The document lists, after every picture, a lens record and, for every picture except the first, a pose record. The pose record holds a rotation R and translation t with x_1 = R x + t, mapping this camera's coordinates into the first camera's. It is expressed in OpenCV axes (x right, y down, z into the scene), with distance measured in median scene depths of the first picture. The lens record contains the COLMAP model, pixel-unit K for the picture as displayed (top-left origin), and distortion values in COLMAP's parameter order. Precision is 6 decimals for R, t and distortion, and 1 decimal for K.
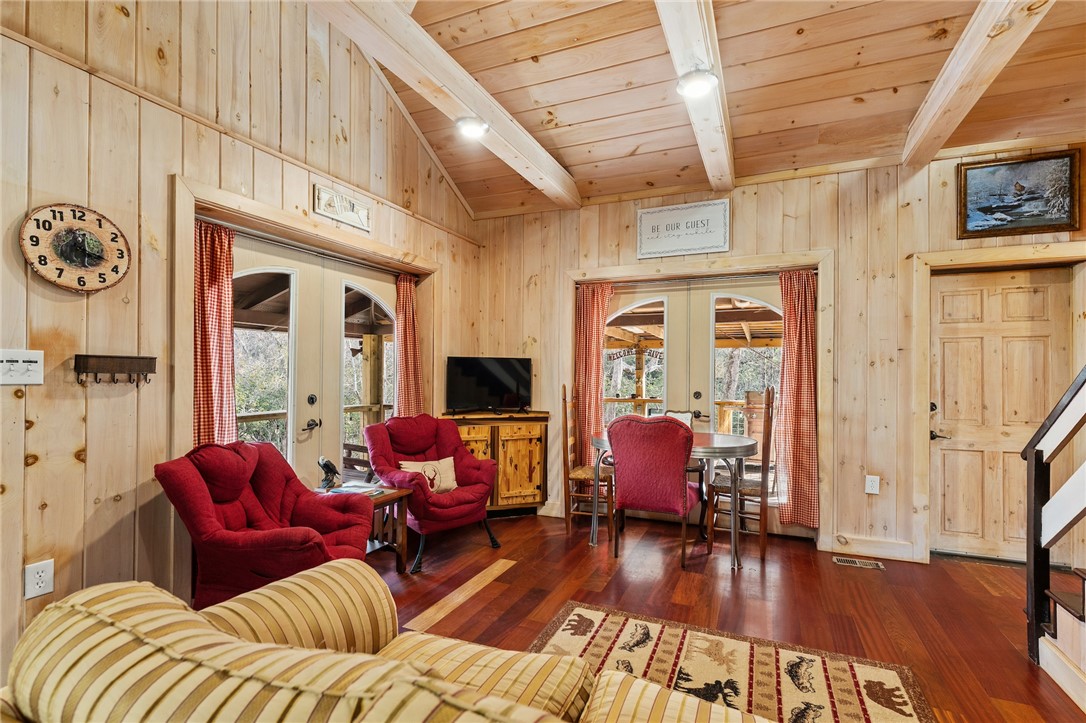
lens RADIAL K [[512.9, 0, 543.5], [0, 512.9, 368.9], [0, 0, 1]] dist [-0.000691, -0.000168]
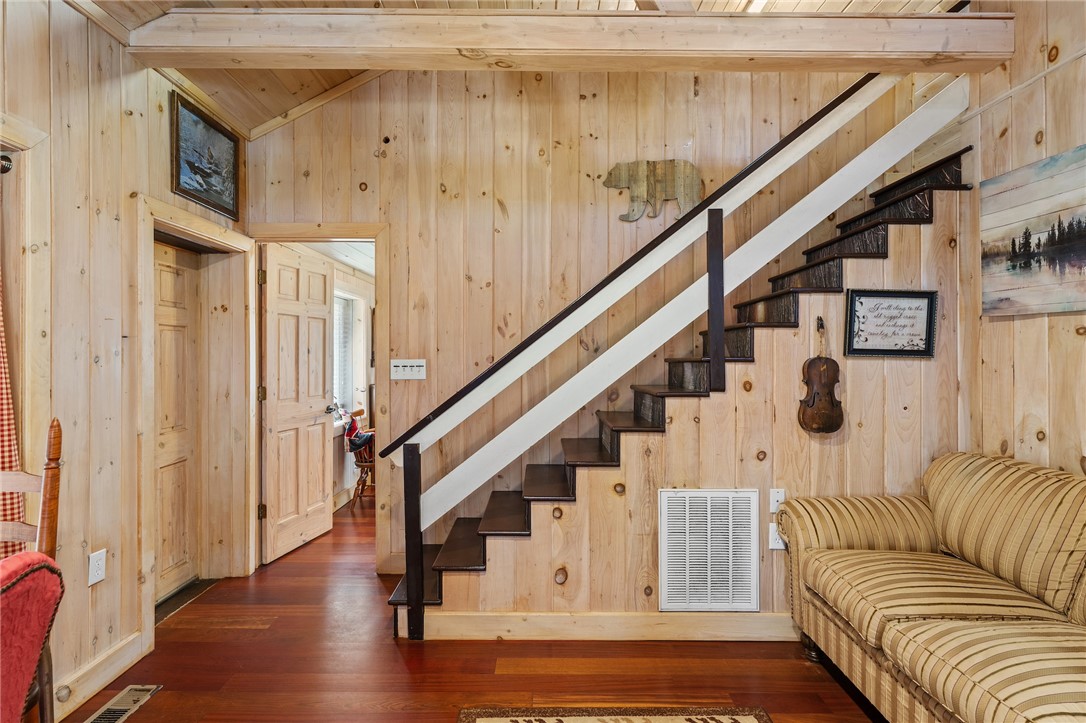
lens RADIAL K [[559.9, 0, 542.4], [0, 559.9, 354.7], [0, 0, 1]] dist [0.003108, 0.000701]
pose [[-0.396280, -0.001637, 0.918128, -0.154017], [-0.007719, 0.999969, -0.001549, -0.019297], [-0.918097, -0.007700, -0.396280, 0.835101]]
